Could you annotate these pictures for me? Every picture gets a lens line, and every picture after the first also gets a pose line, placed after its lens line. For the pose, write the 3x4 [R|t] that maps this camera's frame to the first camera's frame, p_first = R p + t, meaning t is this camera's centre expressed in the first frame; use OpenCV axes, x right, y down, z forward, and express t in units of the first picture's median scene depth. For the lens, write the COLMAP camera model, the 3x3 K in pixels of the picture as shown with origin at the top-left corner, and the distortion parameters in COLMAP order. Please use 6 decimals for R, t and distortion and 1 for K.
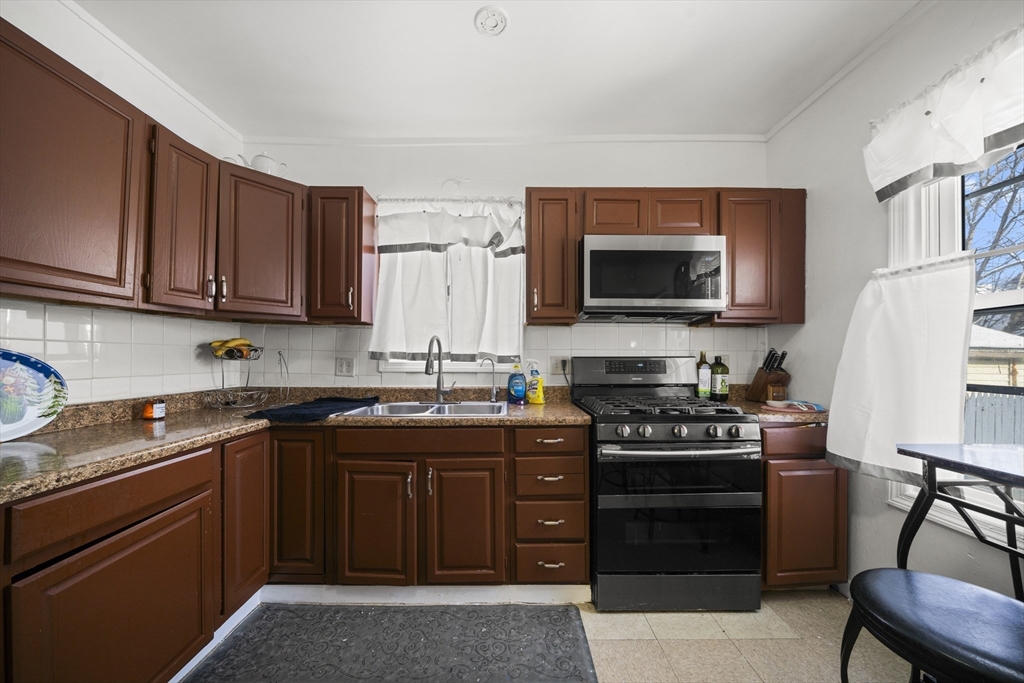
lens RADIAL K [[354.0, 0, 508.1], [0, 354.0, 354.1], [0, 0, 1]] dist [-0.001904, -0.000084]
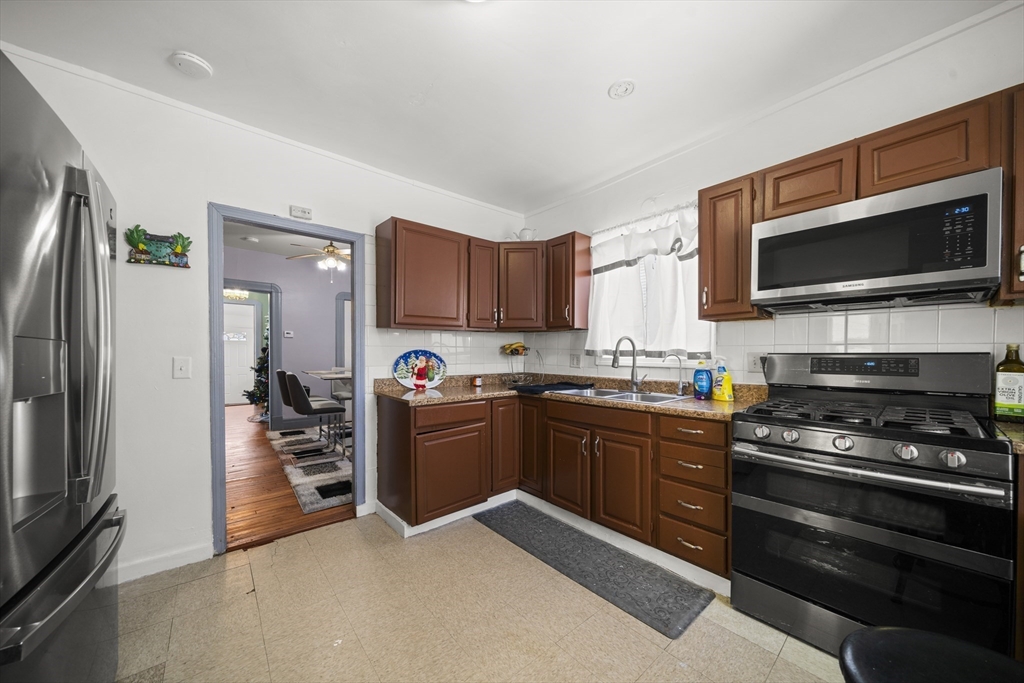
lens RADIAL K [[354.0, 0, 510.1], [0, 354.0, 351.3], [0, 0, 1]] dist [-0.001904, -0.000084]
pose [[0.649688, -0.006104, -0.760176, 0.553374], [0.009099, 0.999959, -0.000253, -0.003820], [0.760146, -0.006752, 0.649717, -0.115359]]
